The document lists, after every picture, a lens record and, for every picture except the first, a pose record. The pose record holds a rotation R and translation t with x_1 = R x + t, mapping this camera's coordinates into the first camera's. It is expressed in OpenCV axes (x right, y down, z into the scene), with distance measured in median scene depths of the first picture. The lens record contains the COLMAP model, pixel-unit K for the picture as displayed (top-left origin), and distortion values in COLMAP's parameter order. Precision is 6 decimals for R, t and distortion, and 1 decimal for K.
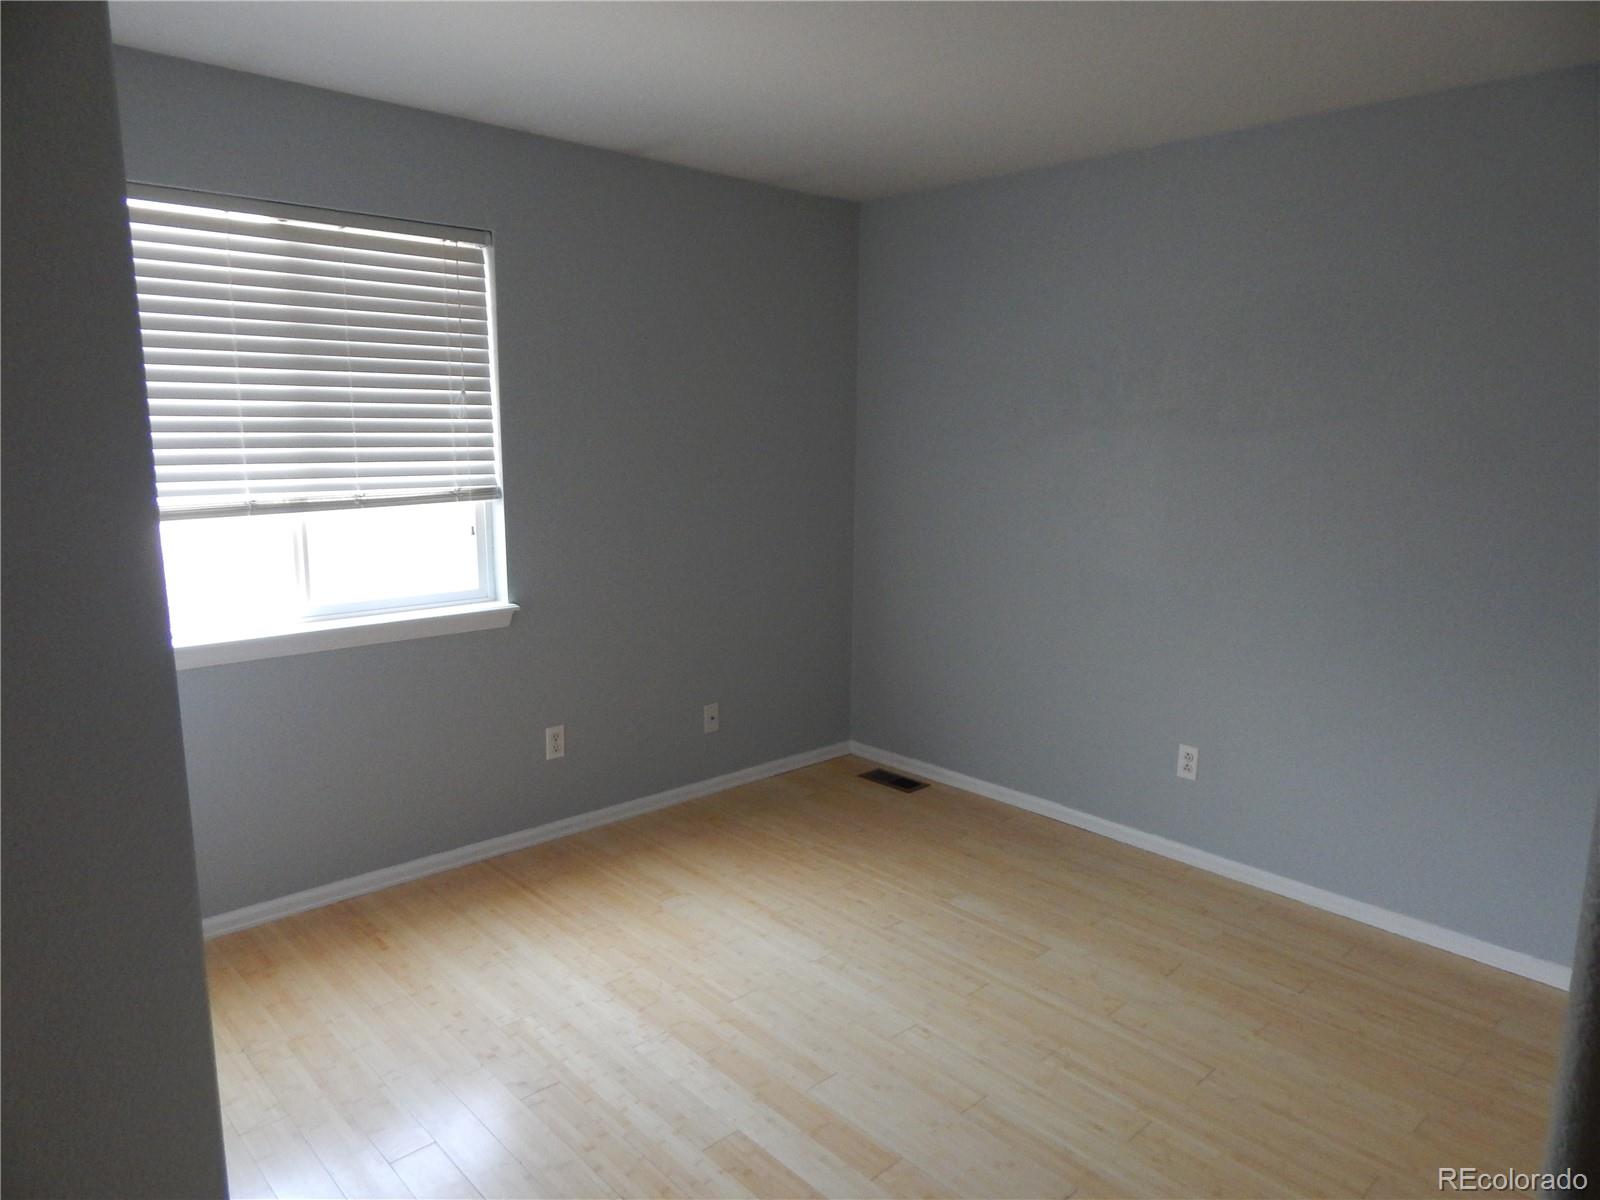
lens RADIAL K [[1057.8, 0, 802.3], [0, 1057.8, 604.0], [0, 0, 1]] dist [0.015117, -0.016993]
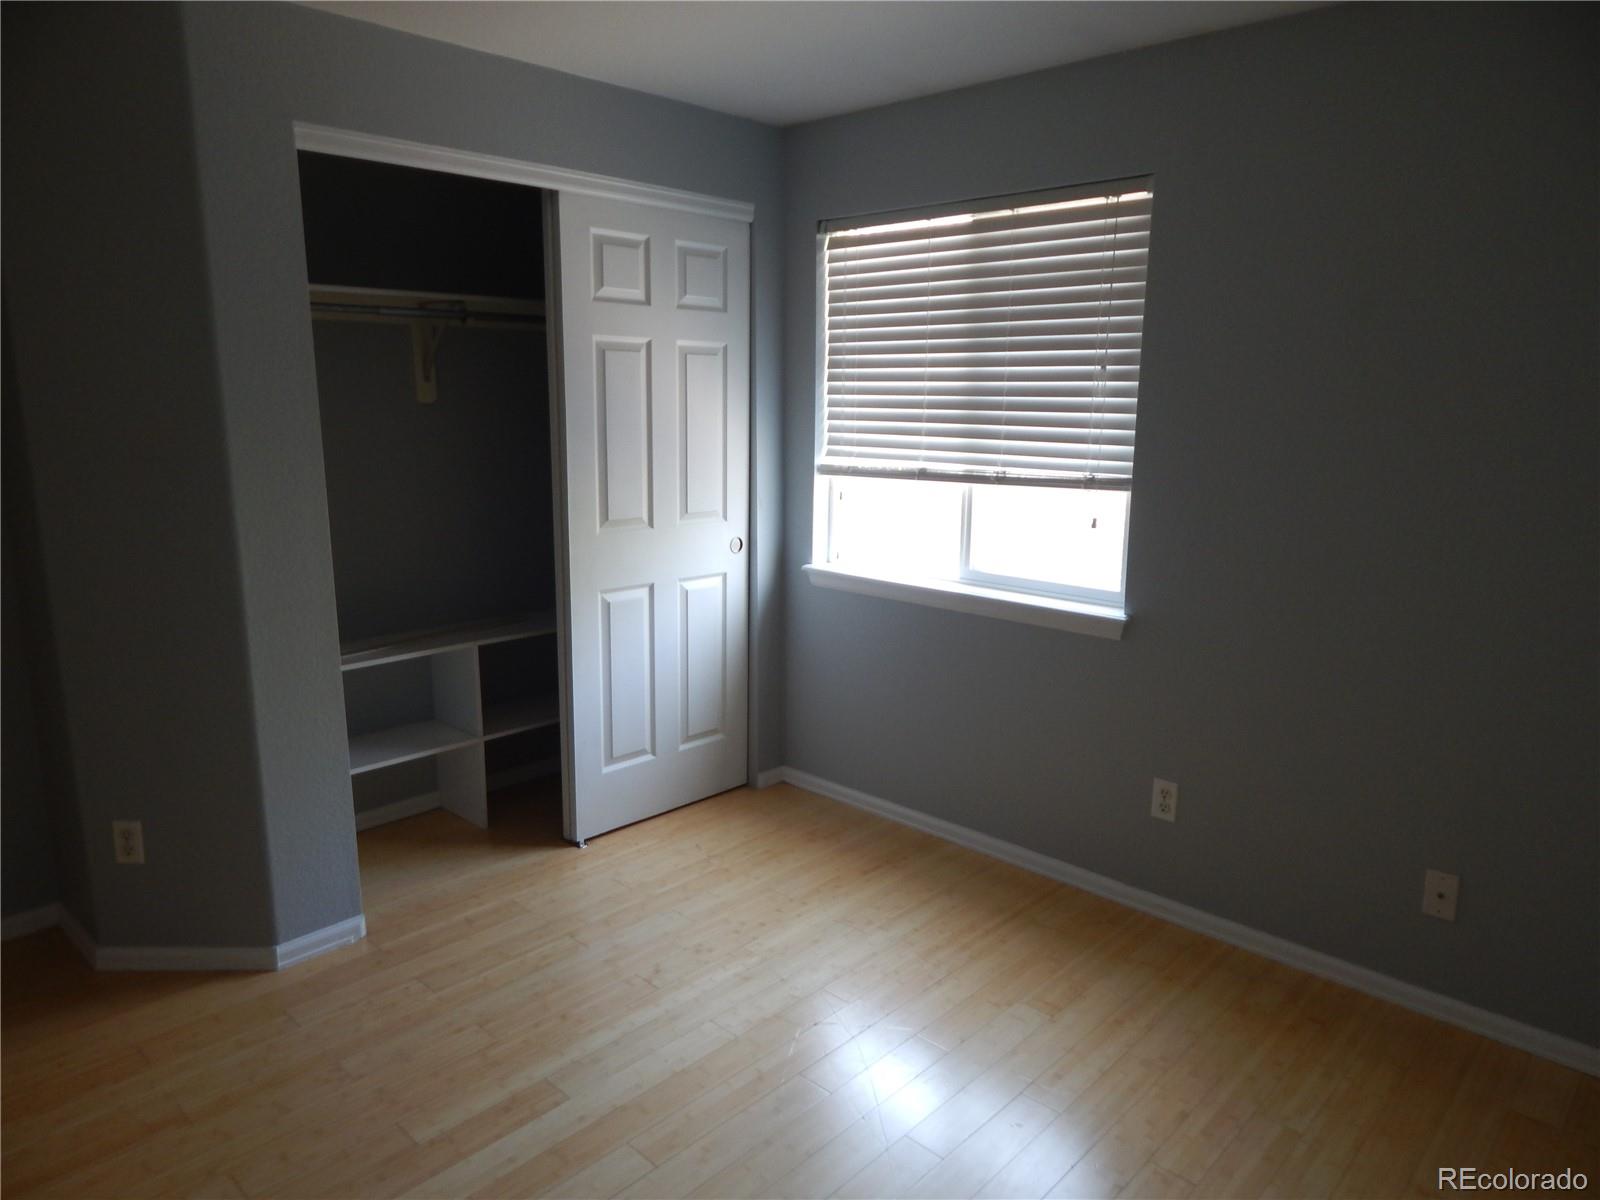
lens RADIAL K [[1057.8, 0, 798.4], [0, 1057.8, 597.3], [0, 0, 1]] dist [0.015117, -0.016993]
pose [[0.059199, 0.181028, -0.981695, 0.590110], [-0.180350, 0.969176, 0.167844, -0.119332], [0.981819, 0.167112, 0.090022, 0.722232]]
